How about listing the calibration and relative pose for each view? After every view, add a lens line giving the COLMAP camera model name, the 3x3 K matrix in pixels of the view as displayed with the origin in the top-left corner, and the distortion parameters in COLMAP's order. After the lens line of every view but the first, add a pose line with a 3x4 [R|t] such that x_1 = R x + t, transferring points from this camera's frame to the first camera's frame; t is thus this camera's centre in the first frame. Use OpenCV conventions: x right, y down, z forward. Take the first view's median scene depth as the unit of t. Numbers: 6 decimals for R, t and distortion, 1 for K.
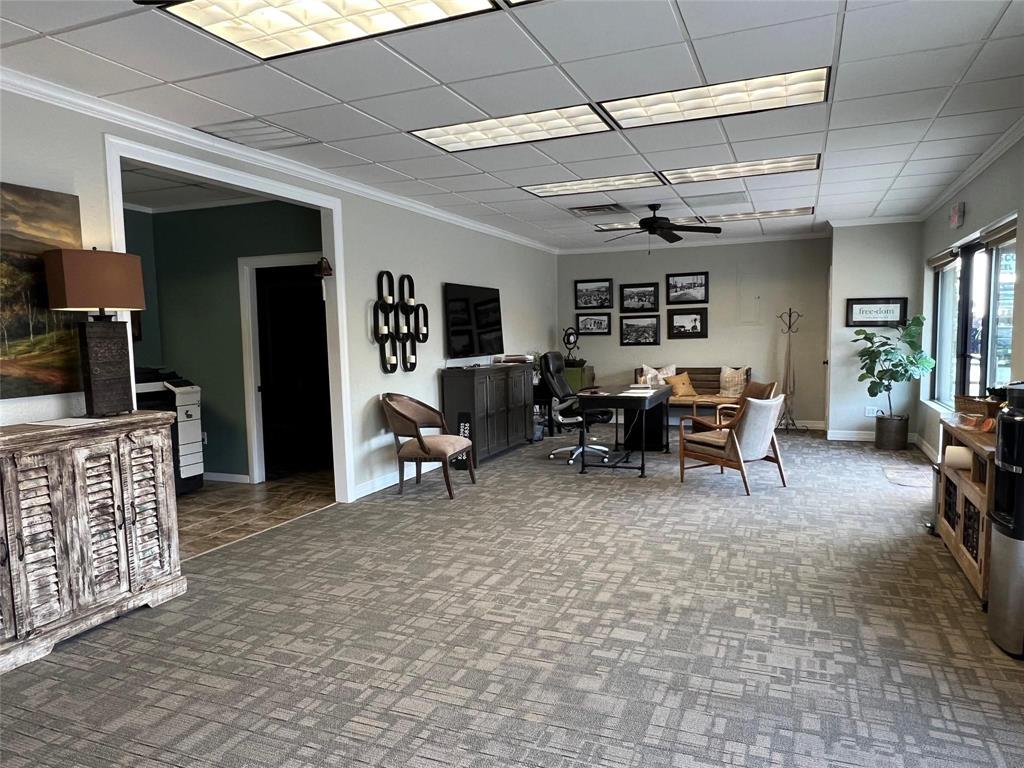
lens RADIAL K [[683.5, 0, 509.2], [0, 683.5, 386.5], [0, 0, 1]] dist [0.036415, -0.000063]
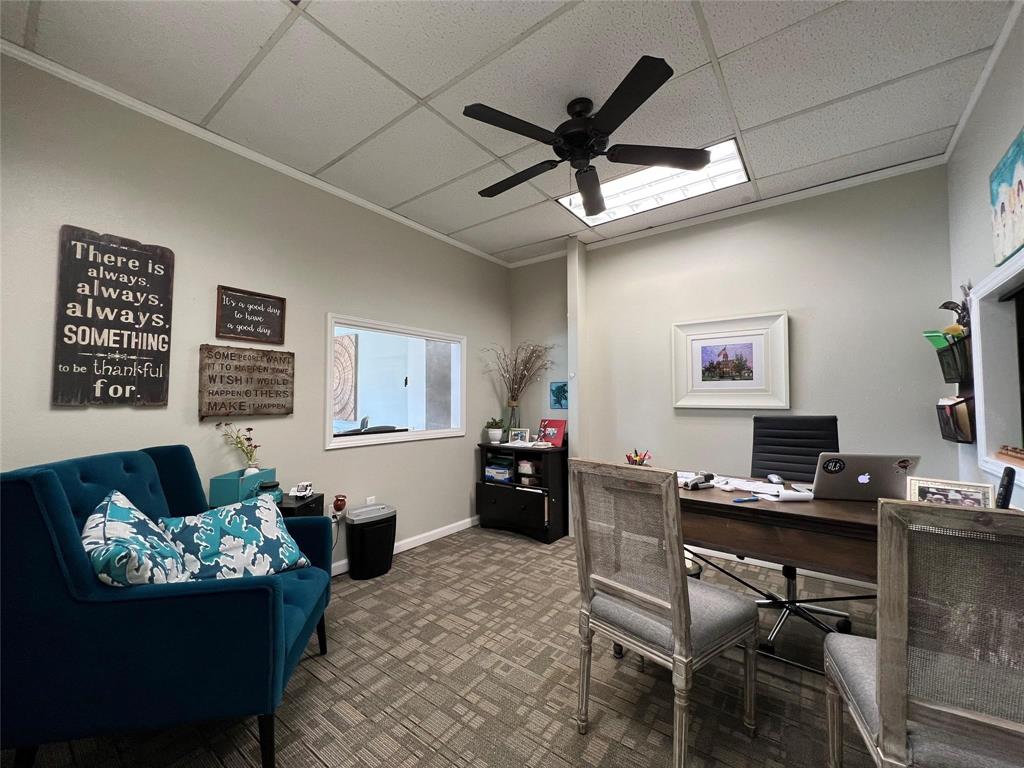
lens RADIAL K [[413.6, 0, 513.2], [0, 413.6, 384.3], [0, 0, 1]] dist [-0.000273, 0.001132]
pose [[-0.971022, 0.027937, 0.237352, -0.099844], [0.036601, 0.998812, 0.032174, -0.076159], [-0.236172, 0.039929, -0.970891, 1.654535]]
